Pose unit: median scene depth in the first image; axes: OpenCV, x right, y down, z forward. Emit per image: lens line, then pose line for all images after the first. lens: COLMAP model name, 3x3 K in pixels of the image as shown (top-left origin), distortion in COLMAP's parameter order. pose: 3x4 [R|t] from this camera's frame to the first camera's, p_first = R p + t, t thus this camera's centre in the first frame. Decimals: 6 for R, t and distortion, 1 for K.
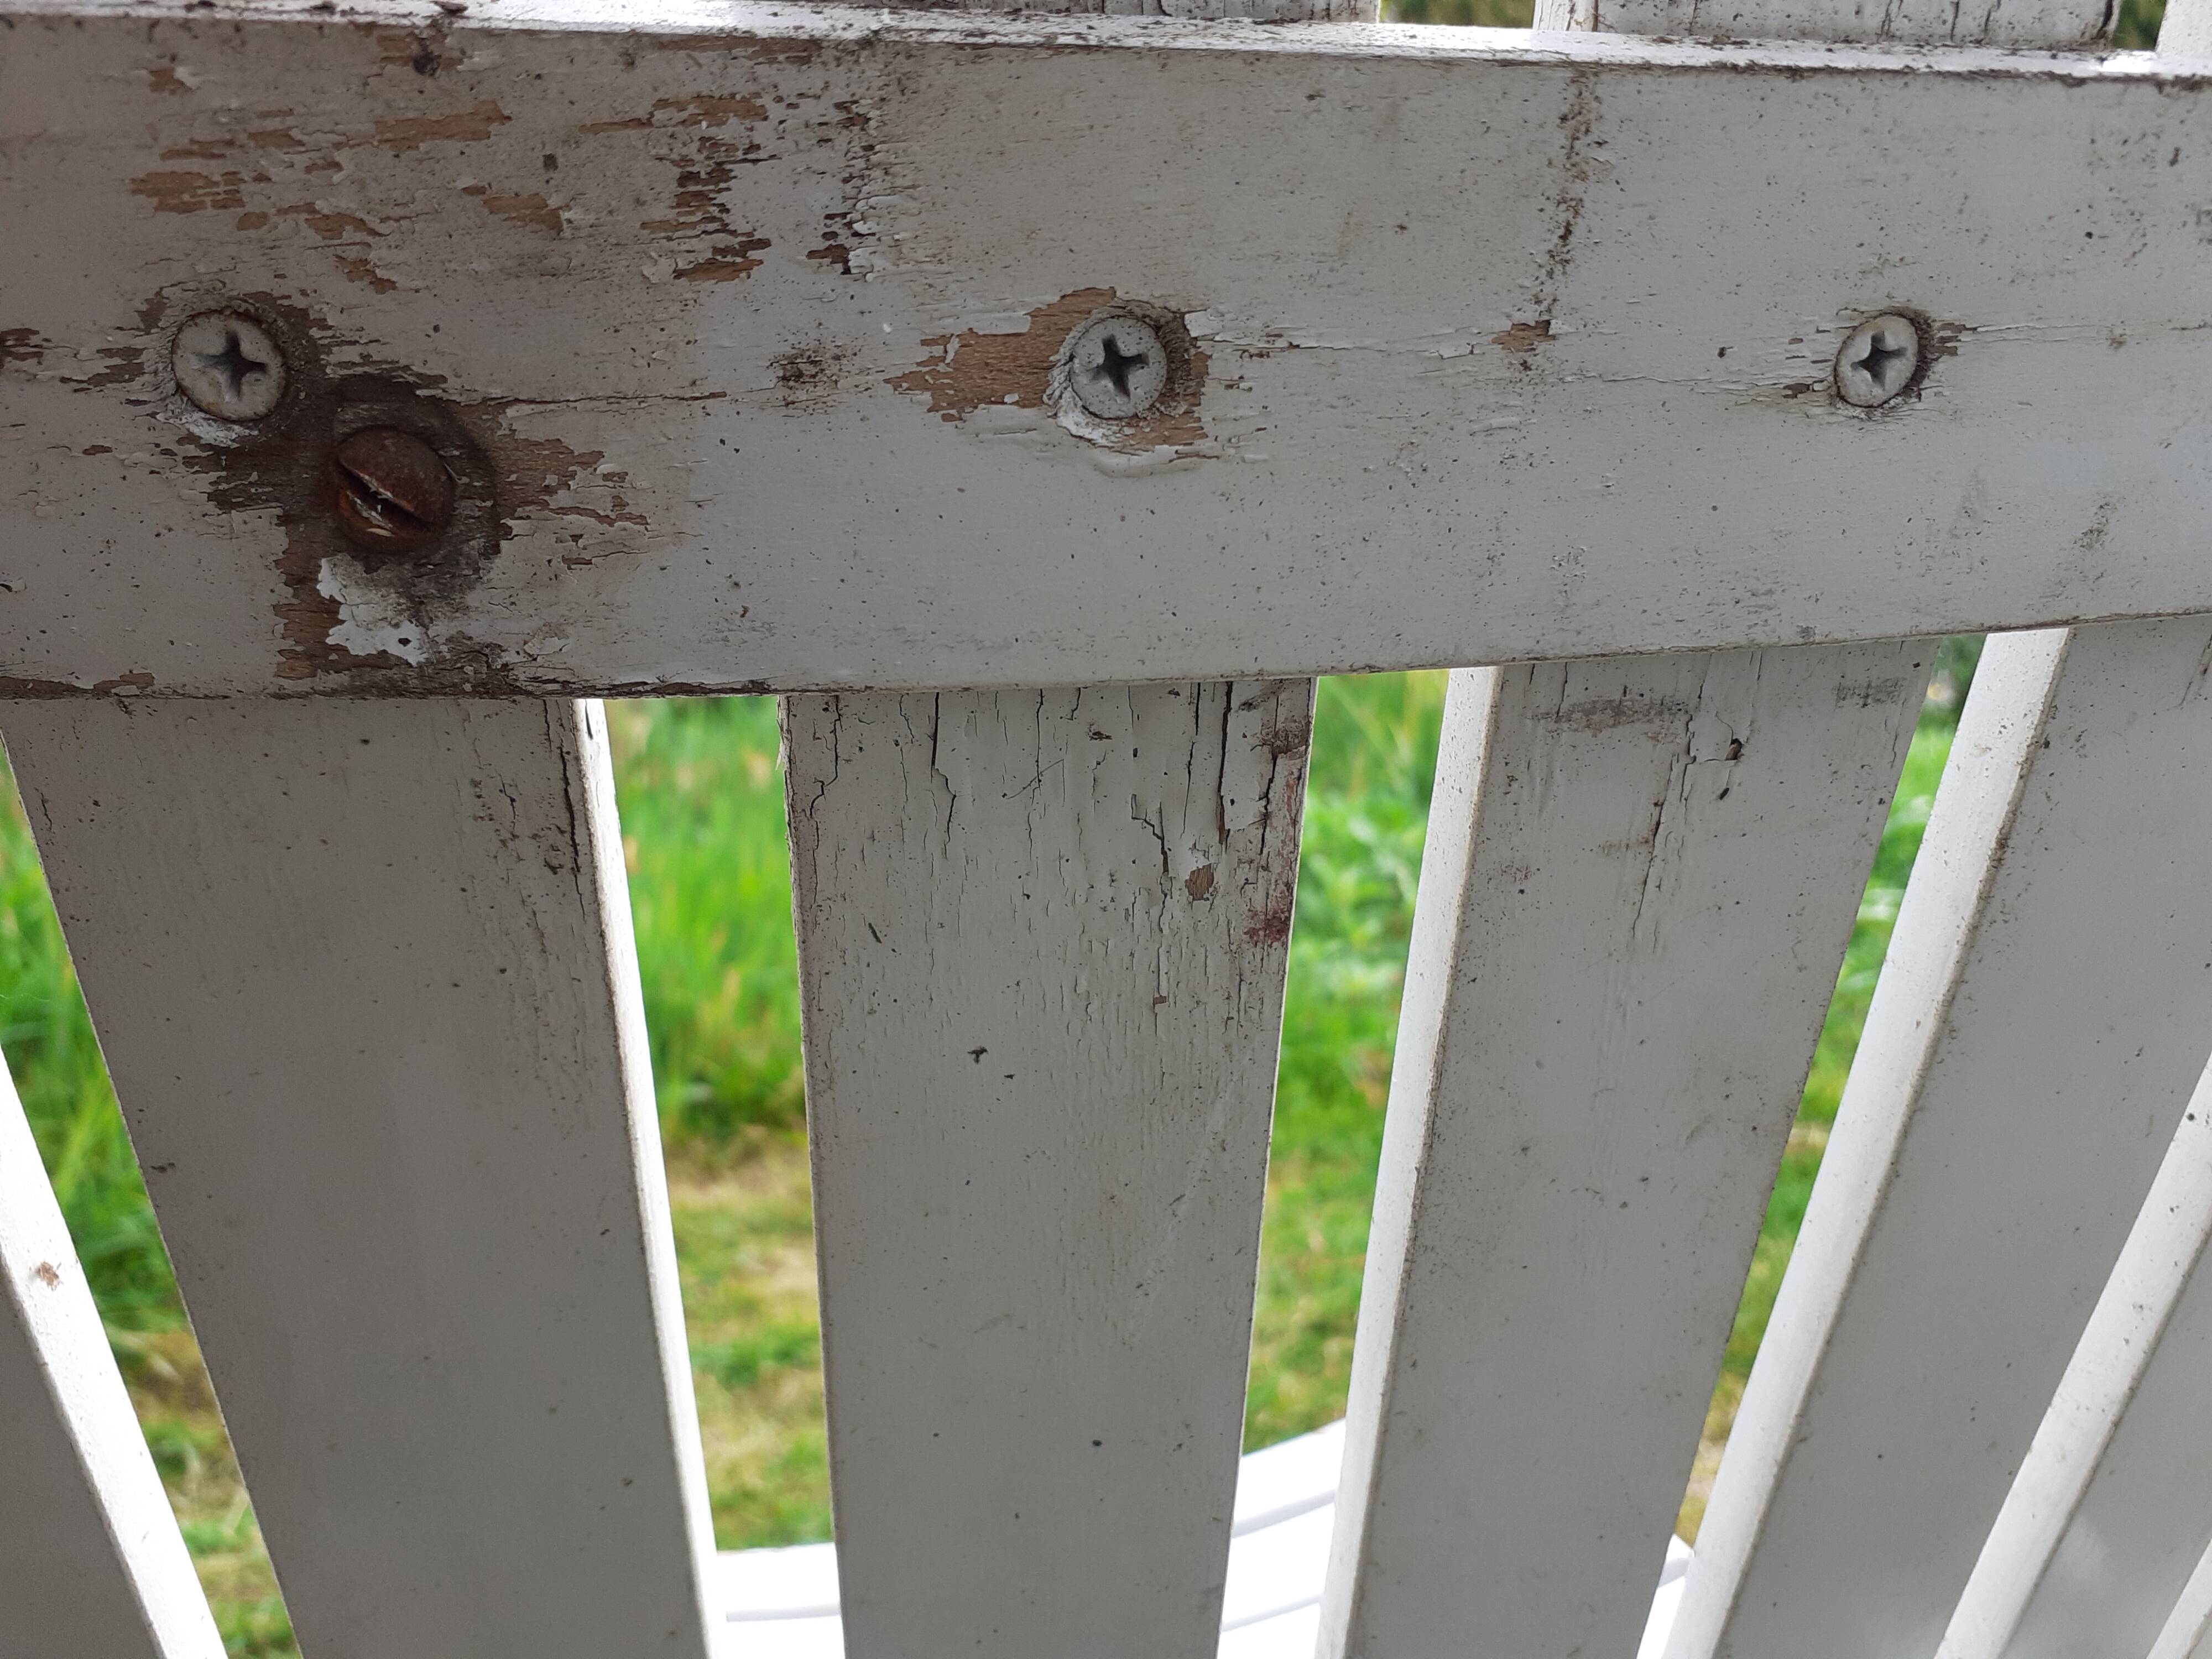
lens RADIAL K [[1781.3, 0, 1106.0], [0, 1781.3, 829.5], [0, 0, 1]] dist [0.058568, -0.155684]
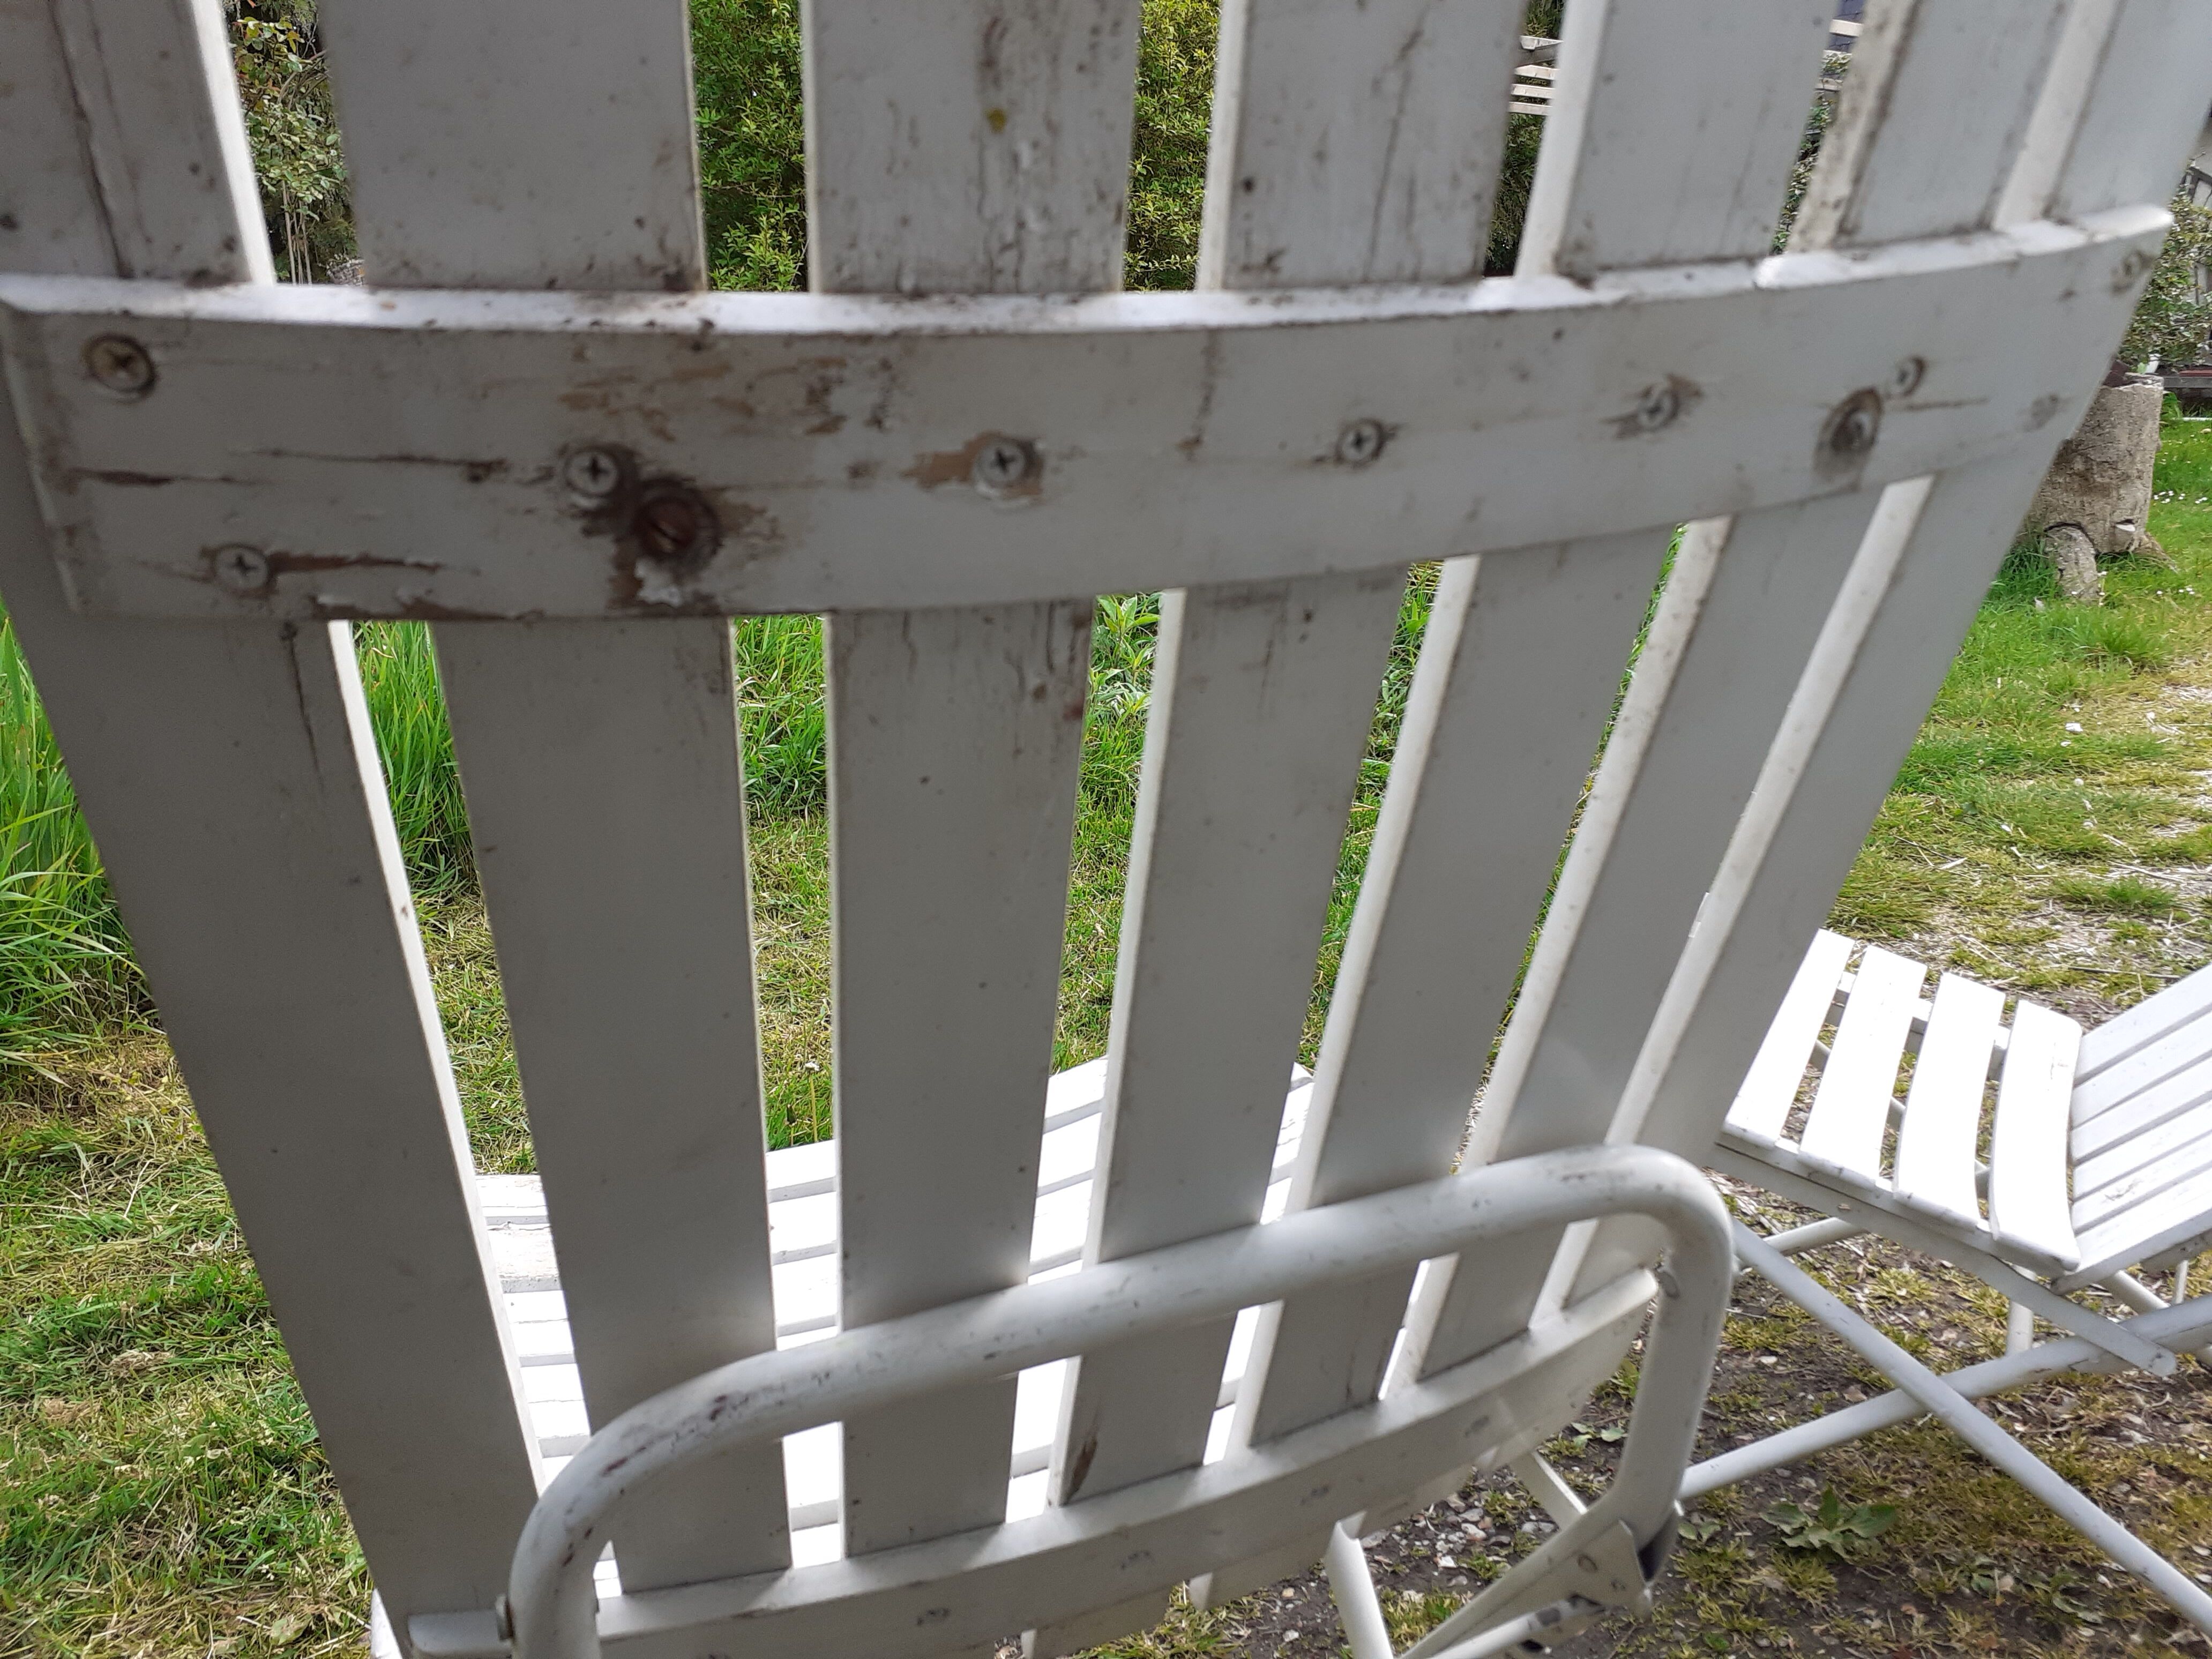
lens RADIAL K [[1739.0, 0, 1089.8], [0, 1739.0, 823.4], [0, 0, 1]] dist [0.029873, -0.039764]
pose [[0.994049, -0.027657, 0.105367, -0.123204], [0.011367, 0.988290, 0.152163, -0.147823], [-0.108342, -0.150060, 0.982723, -1.150458]]
